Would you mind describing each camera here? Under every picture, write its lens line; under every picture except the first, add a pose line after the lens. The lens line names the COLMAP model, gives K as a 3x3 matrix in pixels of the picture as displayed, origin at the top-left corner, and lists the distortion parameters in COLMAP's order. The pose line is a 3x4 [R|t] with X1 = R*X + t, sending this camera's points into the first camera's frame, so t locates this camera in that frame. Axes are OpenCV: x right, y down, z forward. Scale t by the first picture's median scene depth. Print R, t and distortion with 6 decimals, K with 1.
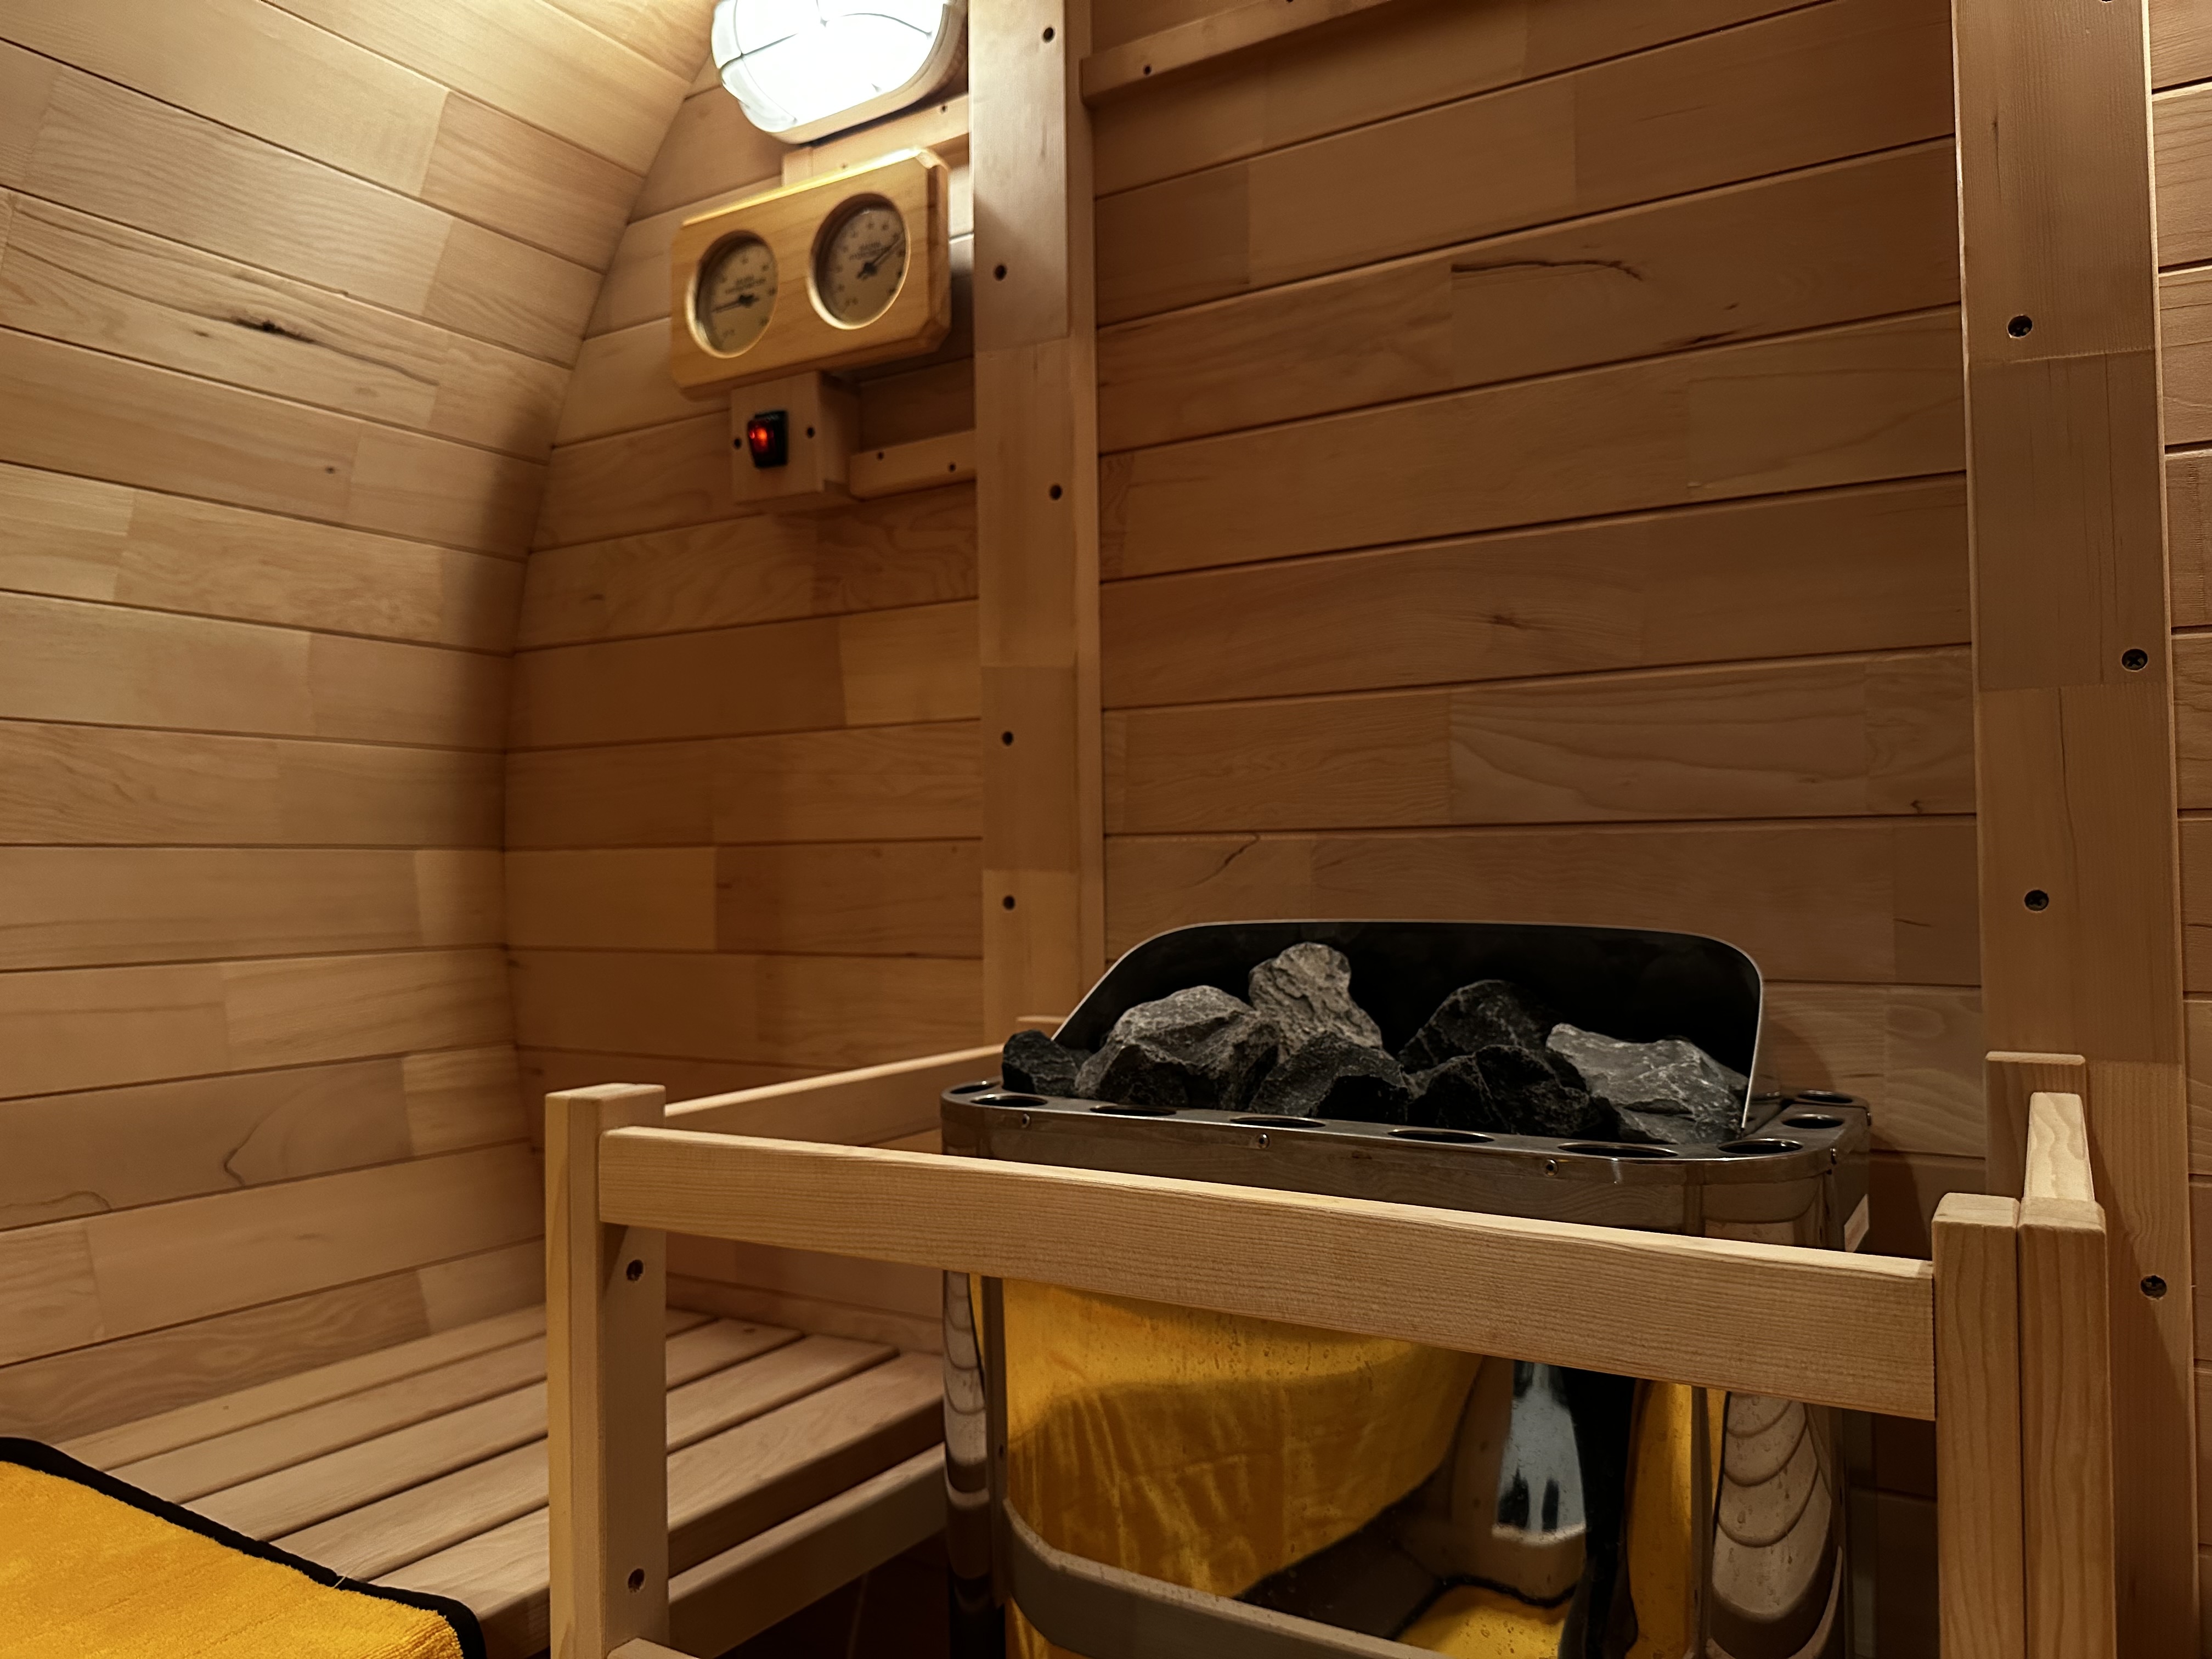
lens RADIAL K [[1576.3, 0, 1107.2], [0, 1576.3, 835.1], [0, 0, 1]] dist [0.022622, -0.019415]
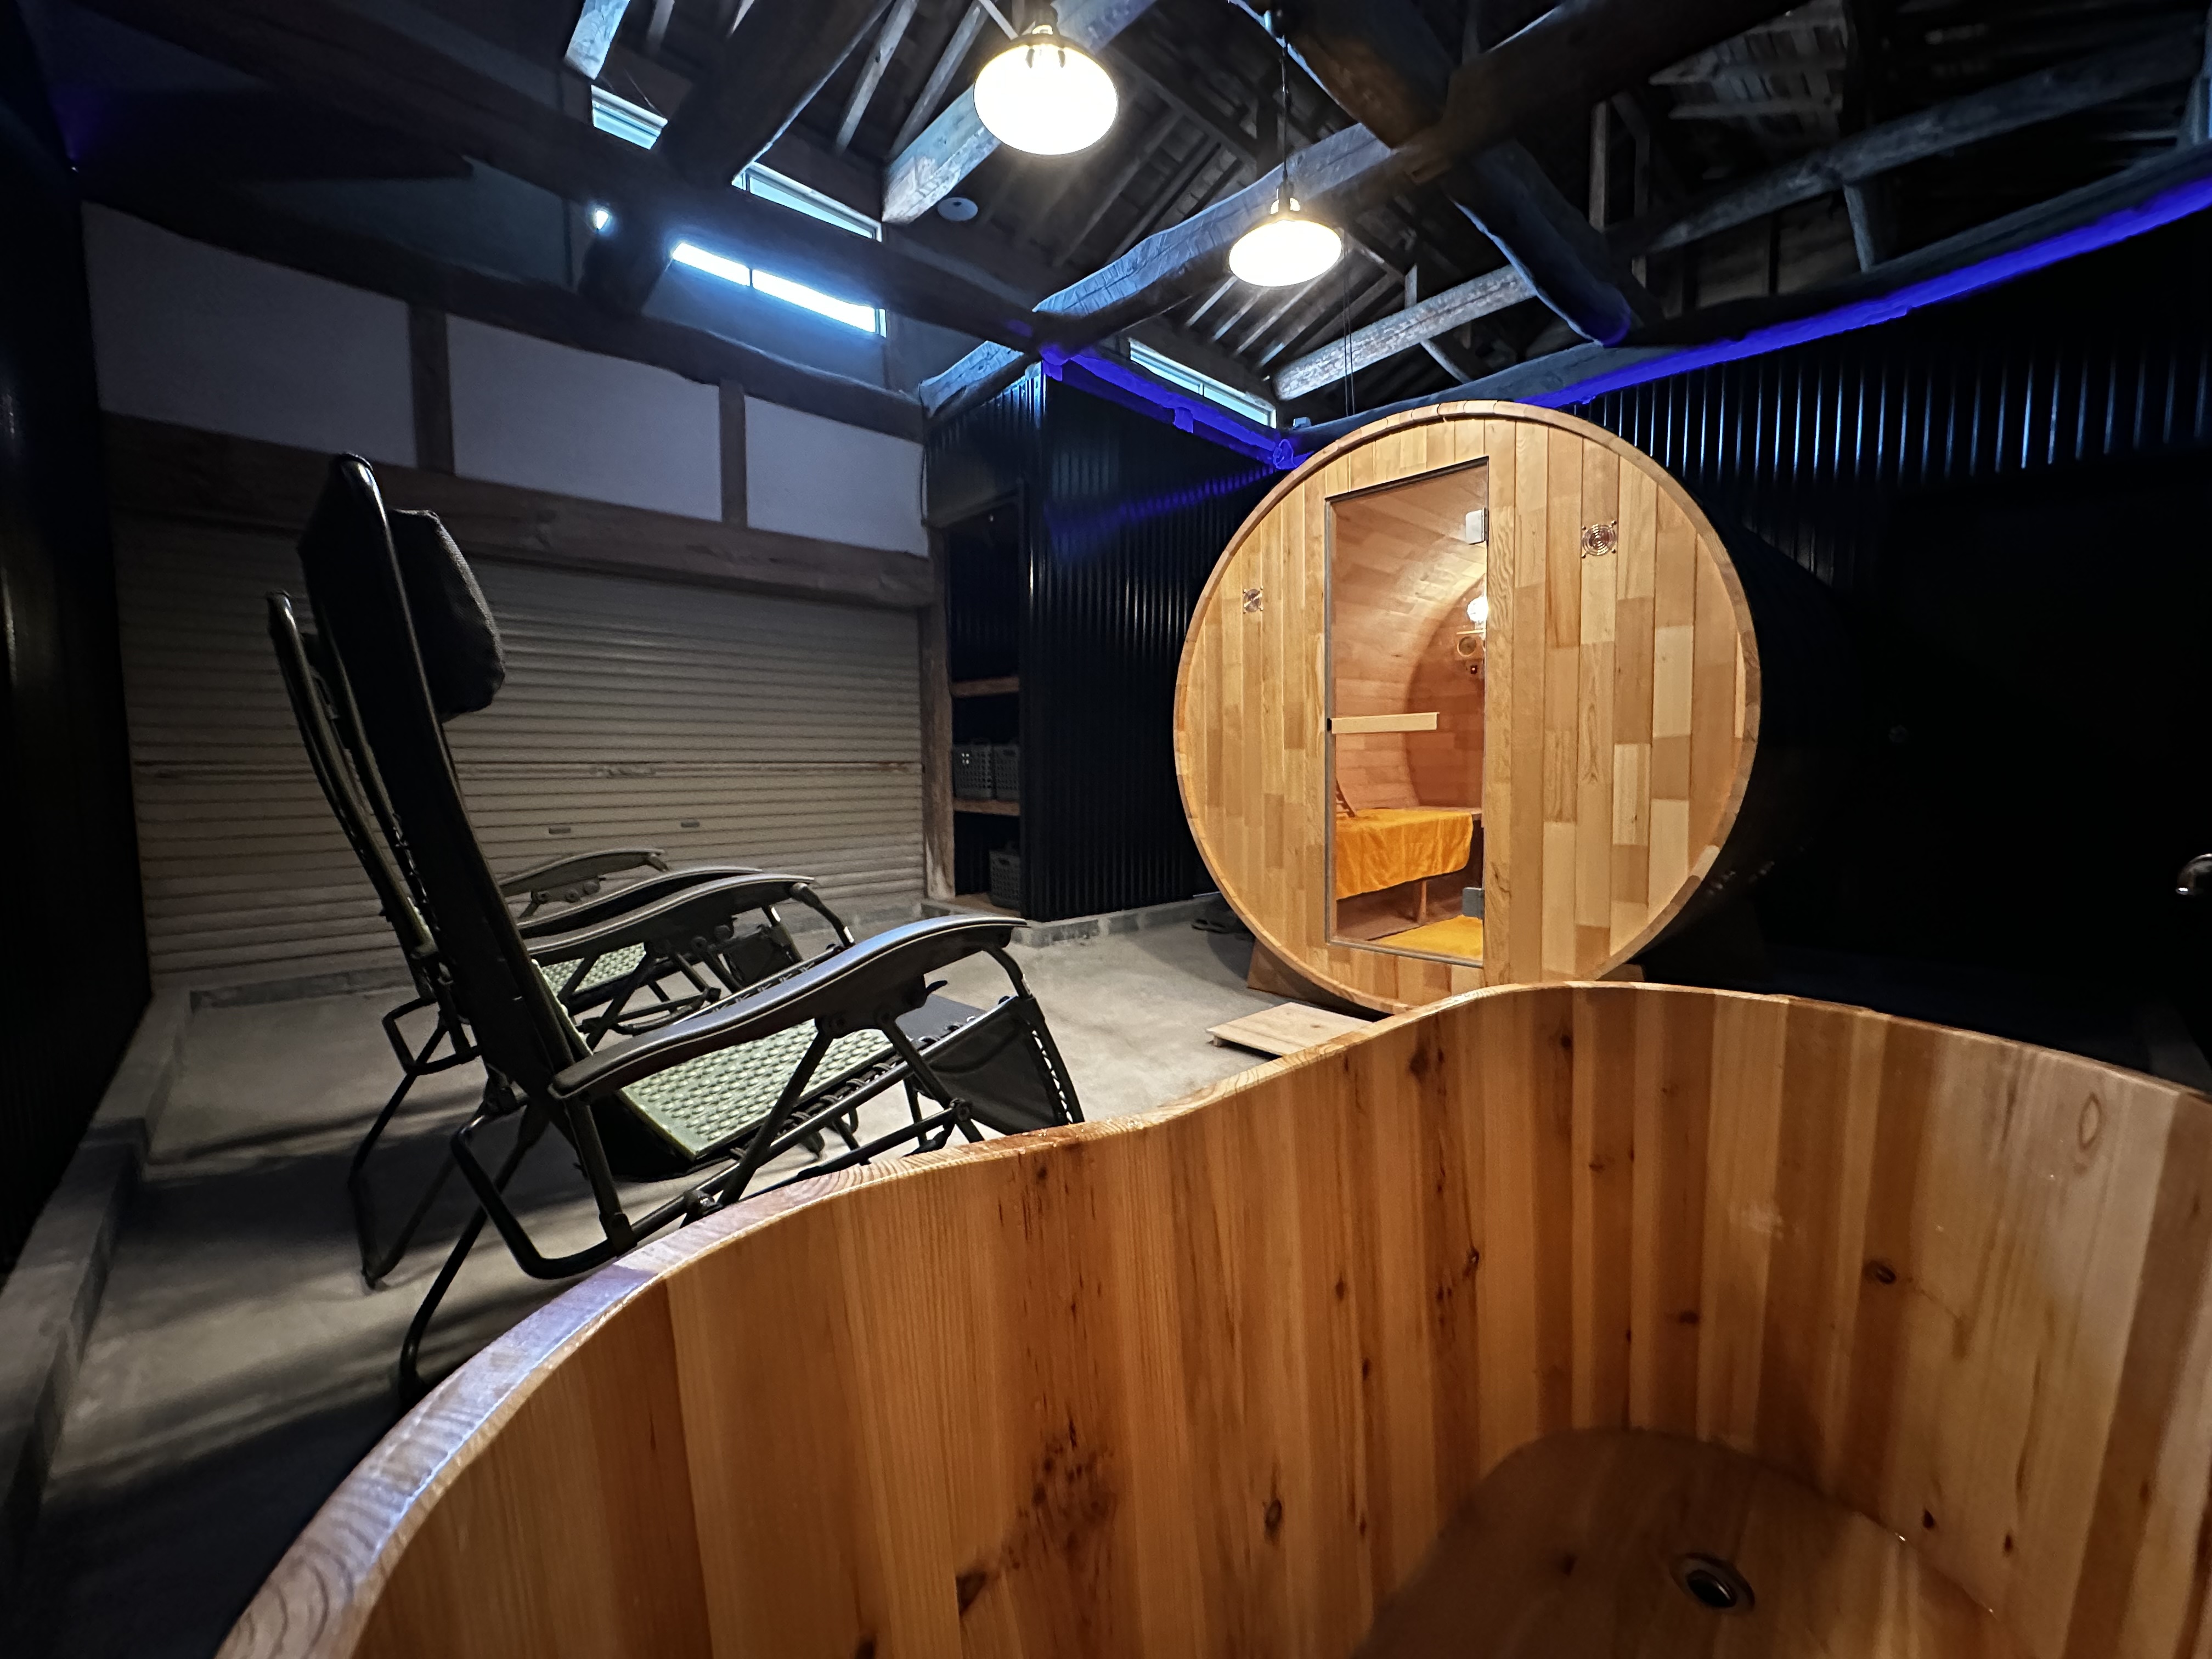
lens RADIAL K [[880.6, 0, 1111.6], [0, 880.6, 818.5], [0, 0, 1]] dist [0.001063, 0.000157]
pose [[0.970279, 0.018897, -0.241248, -0.827591], [0.004912, 0.995203, 0.097712, -0.002145], [0.241937, -0.095993, 0.965532, -3.118405]]
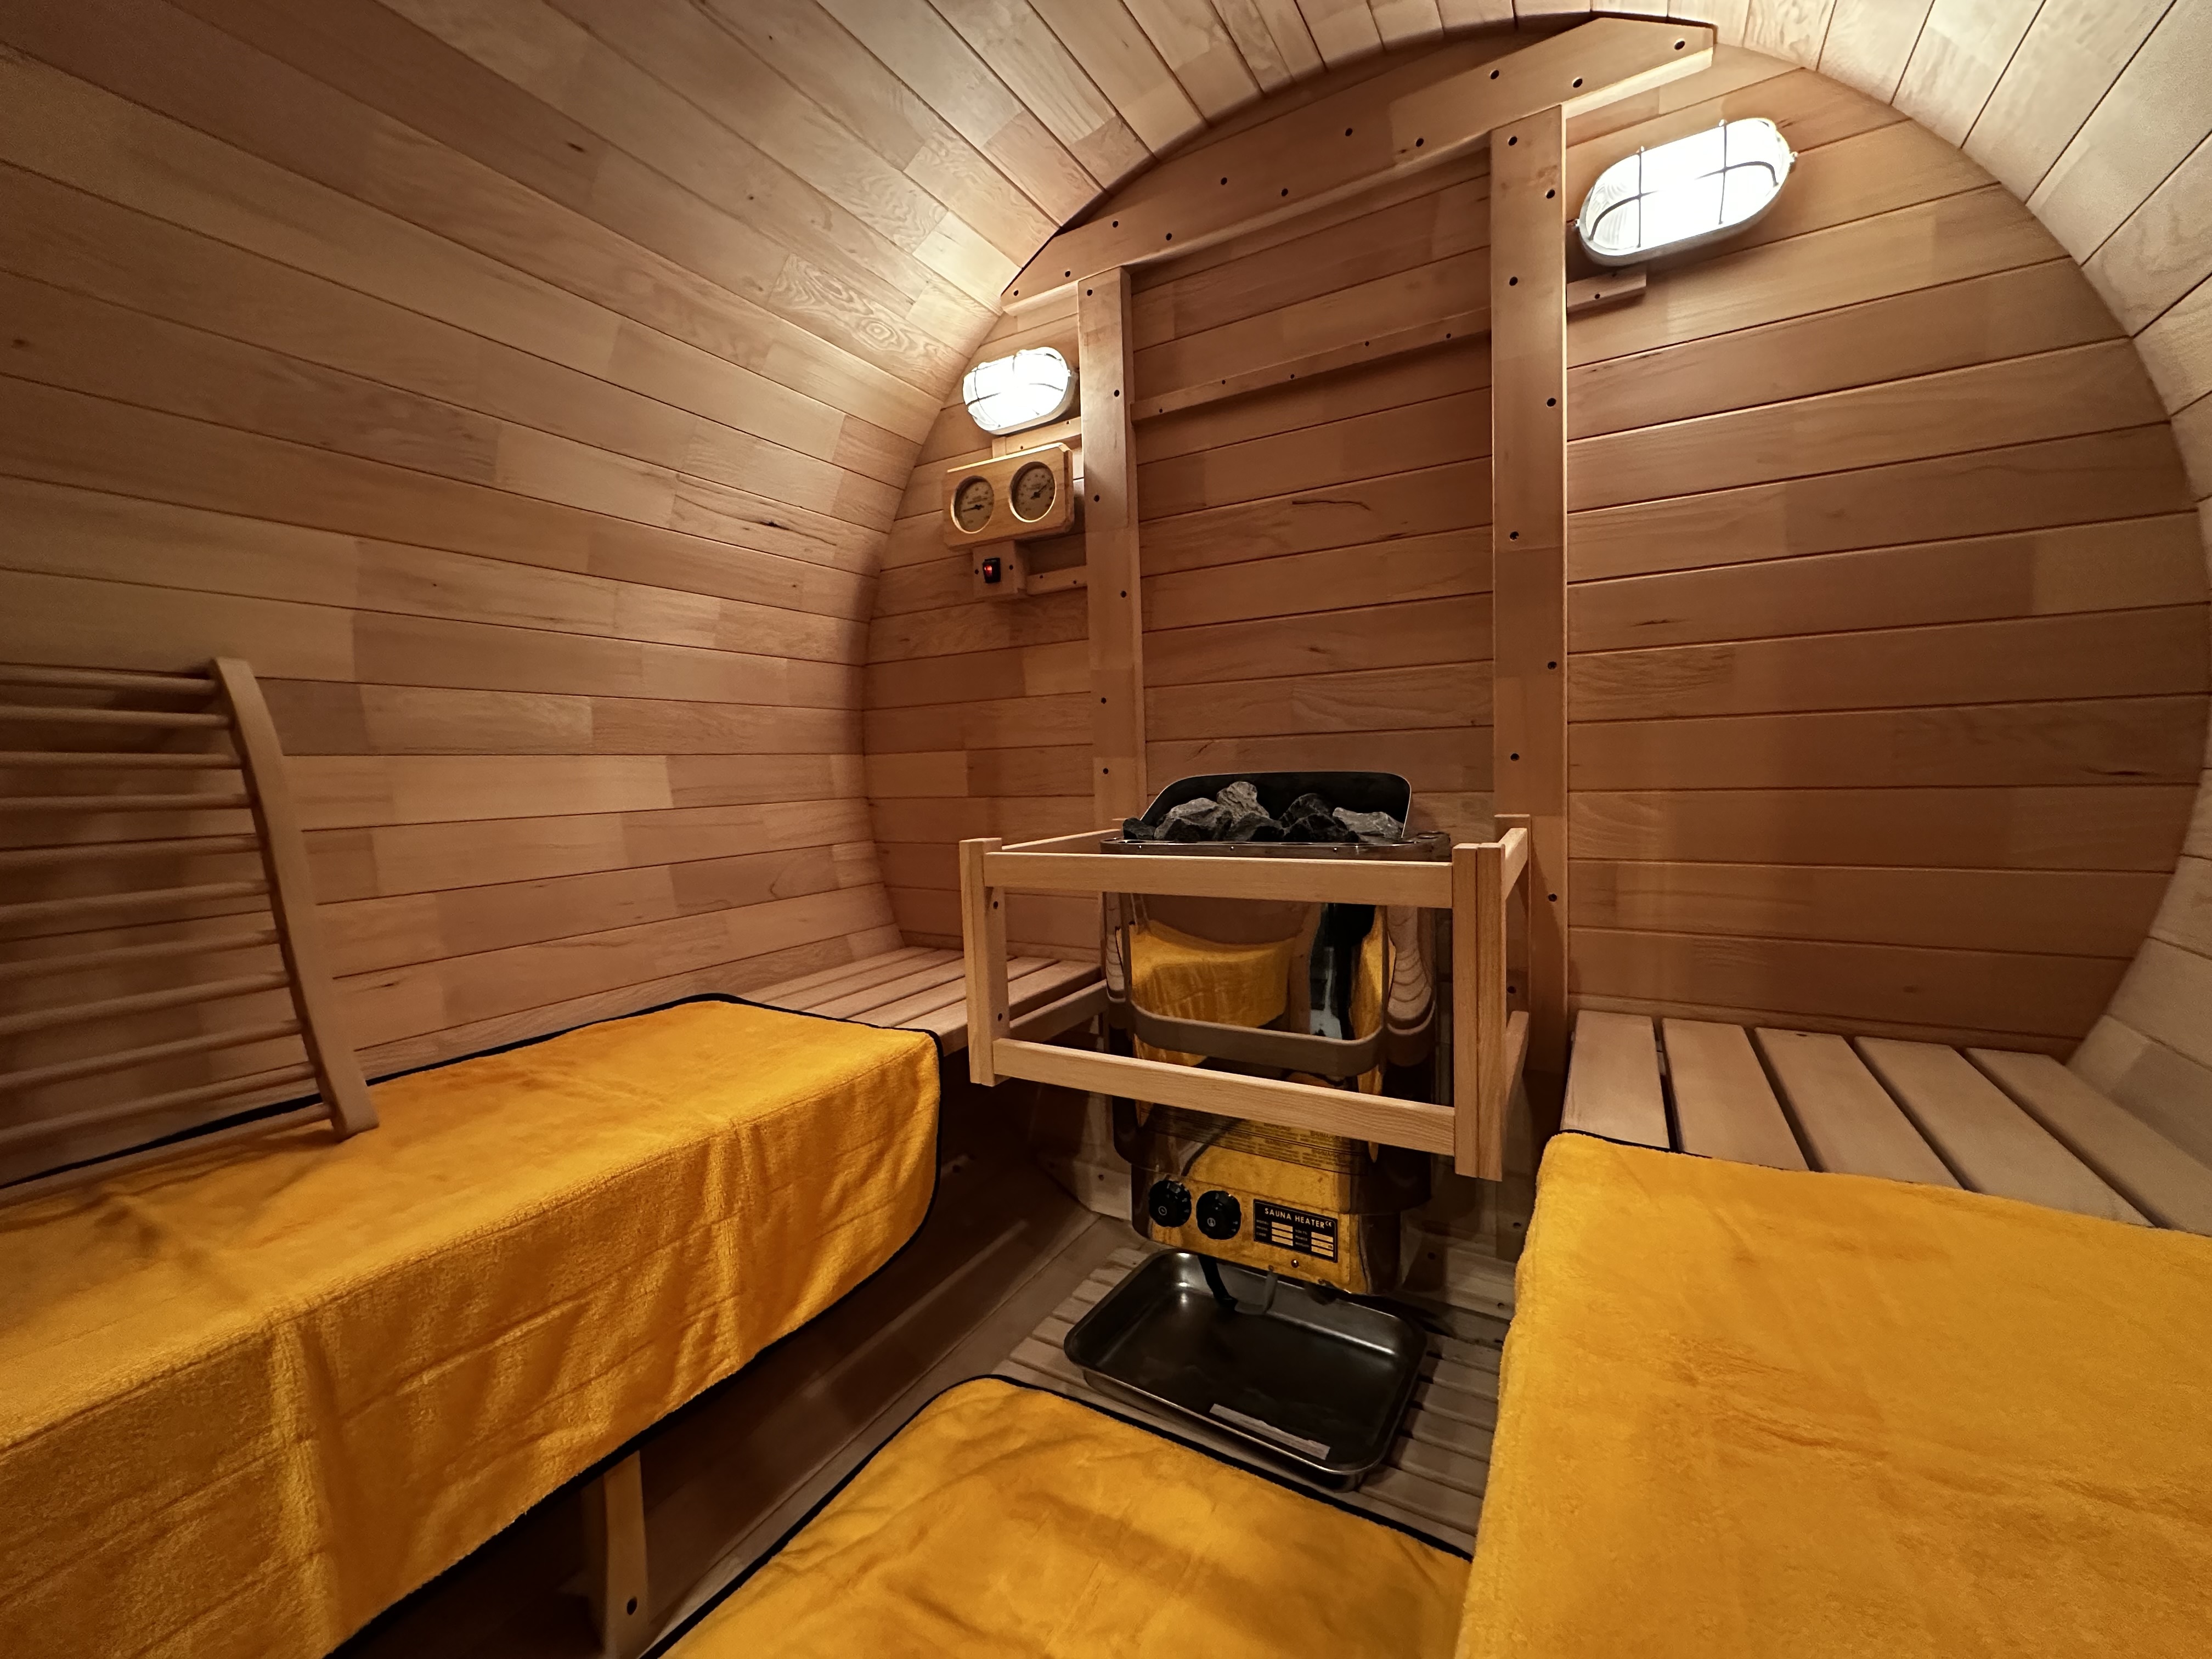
lens RADIAL K [[880.6, 0, 1107.6], [0, 880.6, 825.3], [0, 0, 1]] dist [0.001063, 0.000157]
pose [[0.999198, -0.022975, 0.032798, -0.104471], [0.019992, 0.995871, 0.088549, 0.006998], [-0.034697, -0.087823, 0.995532, -0.324418]]
